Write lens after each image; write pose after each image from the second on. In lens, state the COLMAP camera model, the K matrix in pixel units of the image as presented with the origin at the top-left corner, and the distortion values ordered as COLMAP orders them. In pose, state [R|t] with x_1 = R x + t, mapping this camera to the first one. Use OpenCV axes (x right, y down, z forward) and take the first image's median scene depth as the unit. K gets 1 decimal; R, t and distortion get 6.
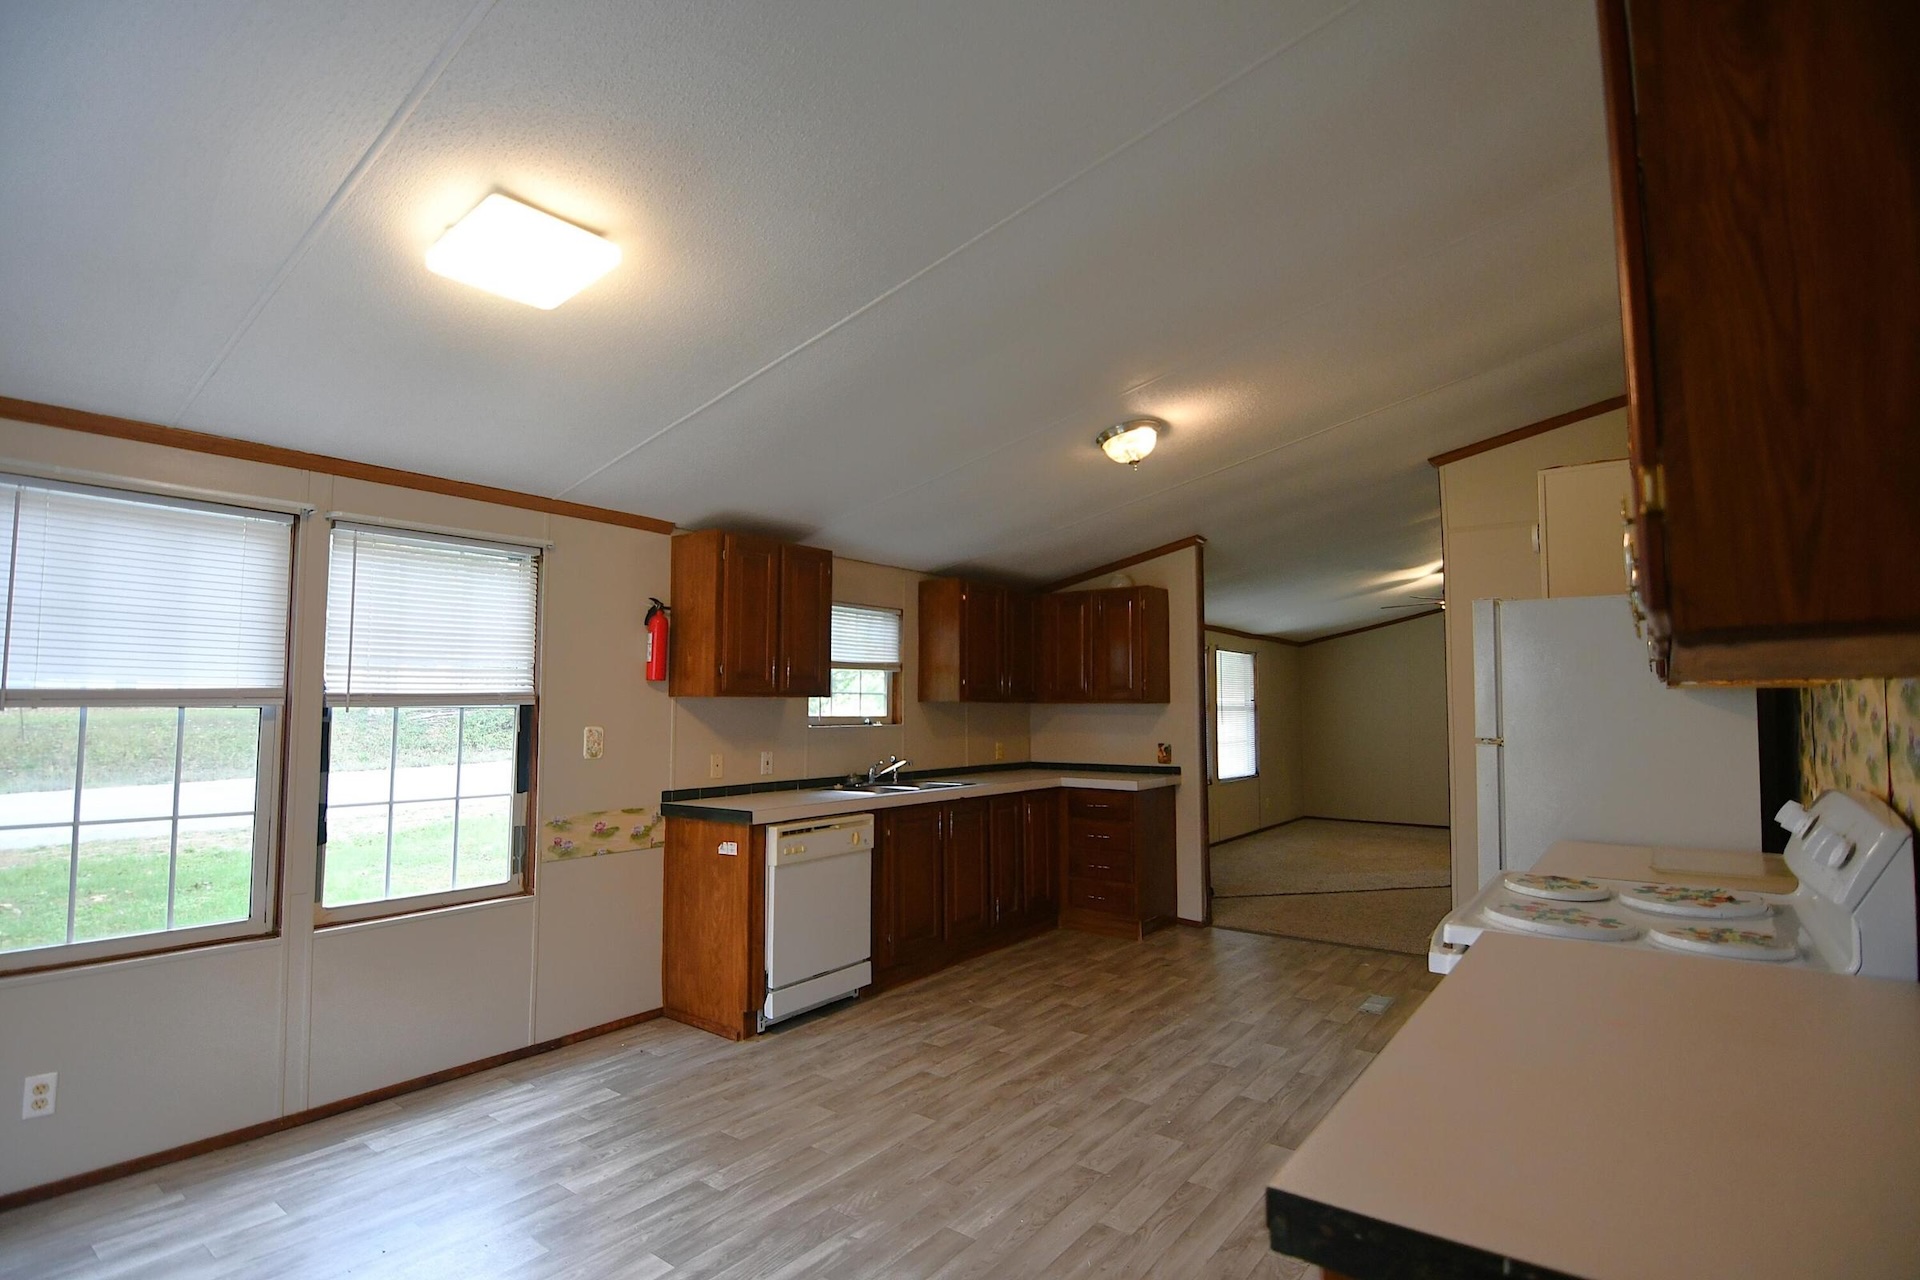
lens RADIAL K [[928.9, 0, 958.6], [0, 928.9, 634.2], [0, 0, 1]] dist [-0.022657, -0.005618]
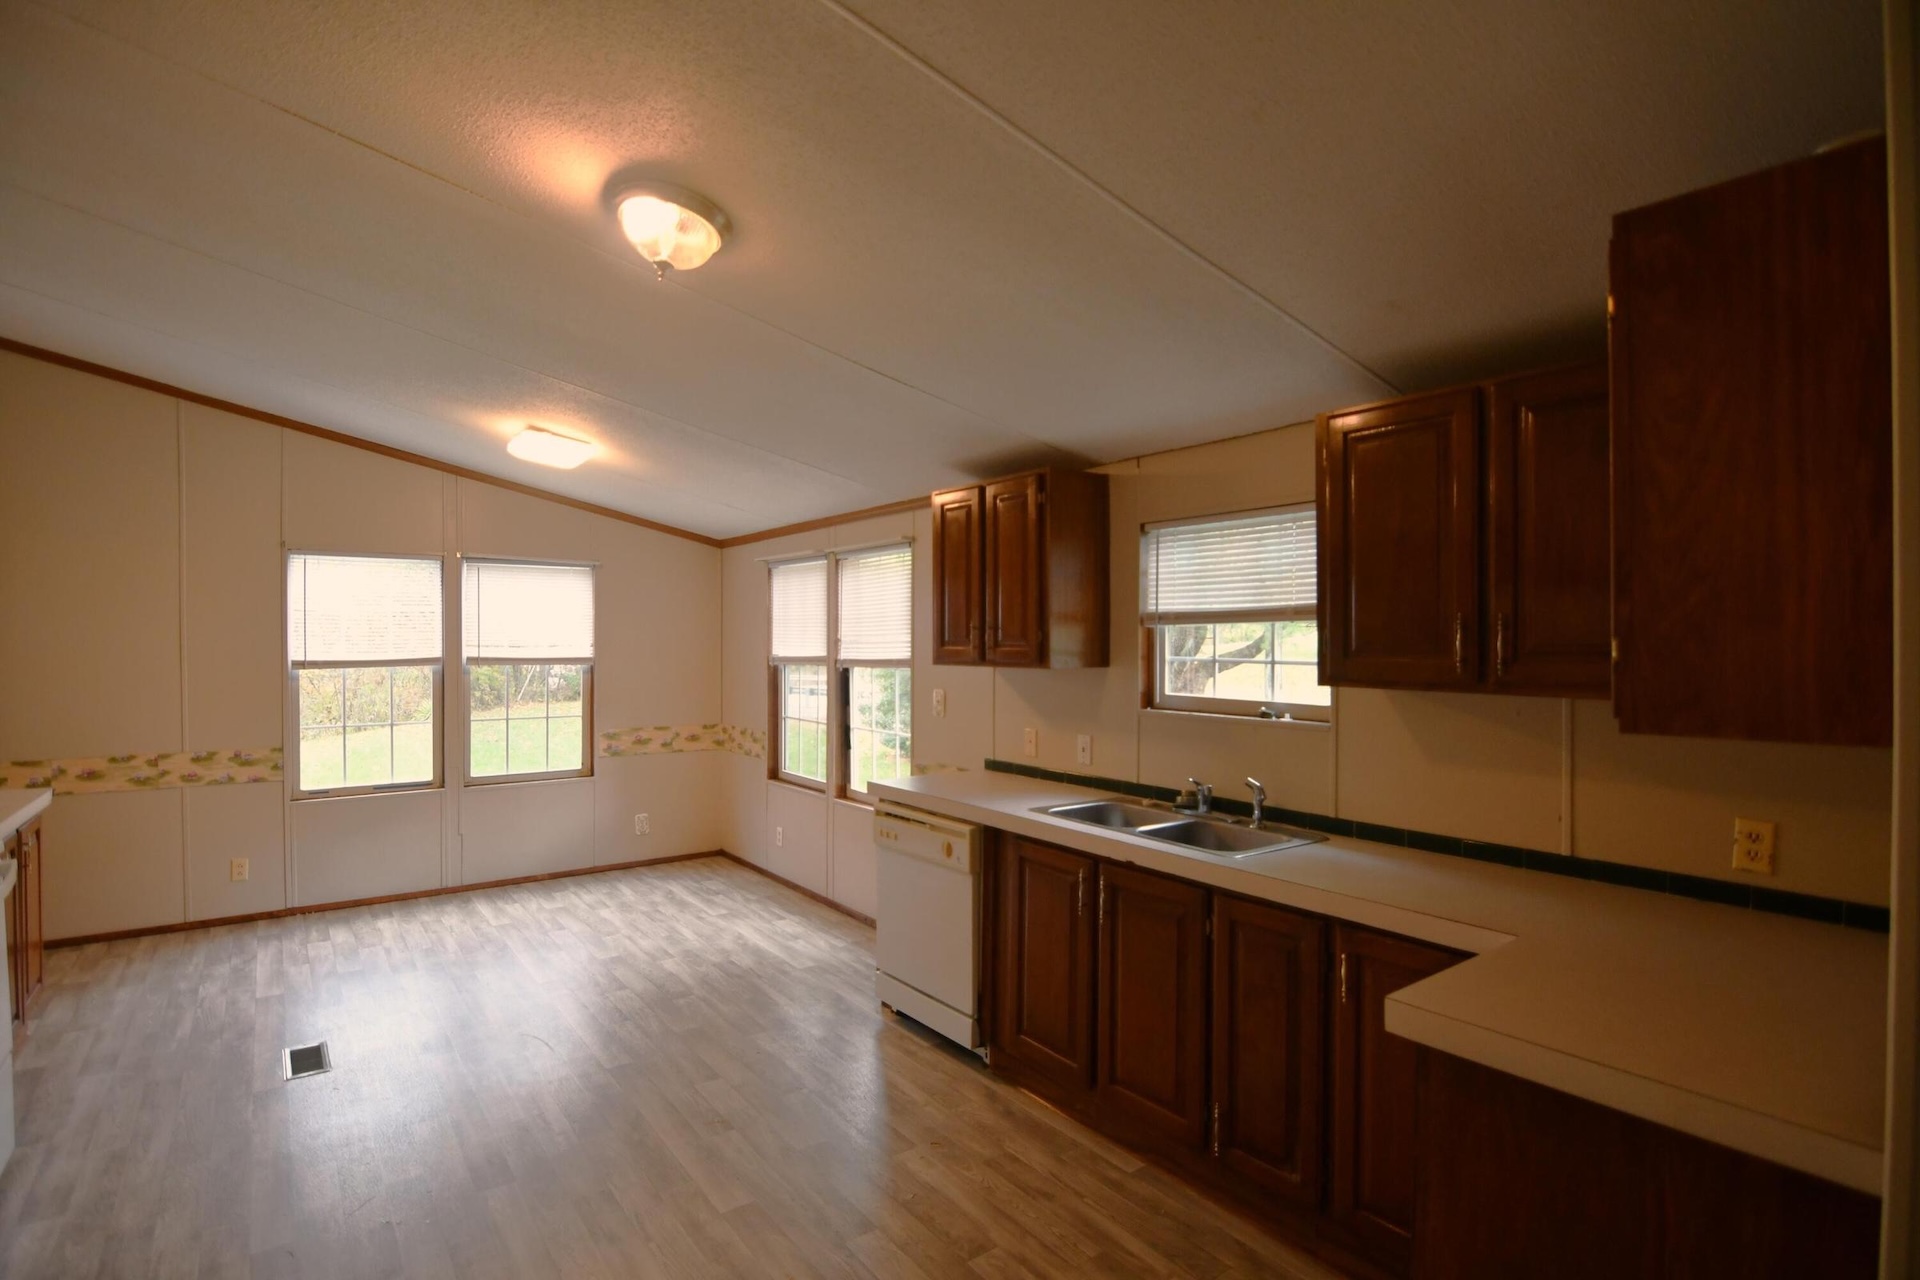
lens RADIAL K [[928.9, 0, 965.8], [0, 928.9, 647.3], [0, 0, 1]] dist [-0.022657, -0.005618]
pose [[-0.263289, 0.004587, -0.964706, 0.807845], [0.062765, 0.997952, -0.012385, 0.077007], [0.962673, -0.063810, -0.263038, 1.559286]]
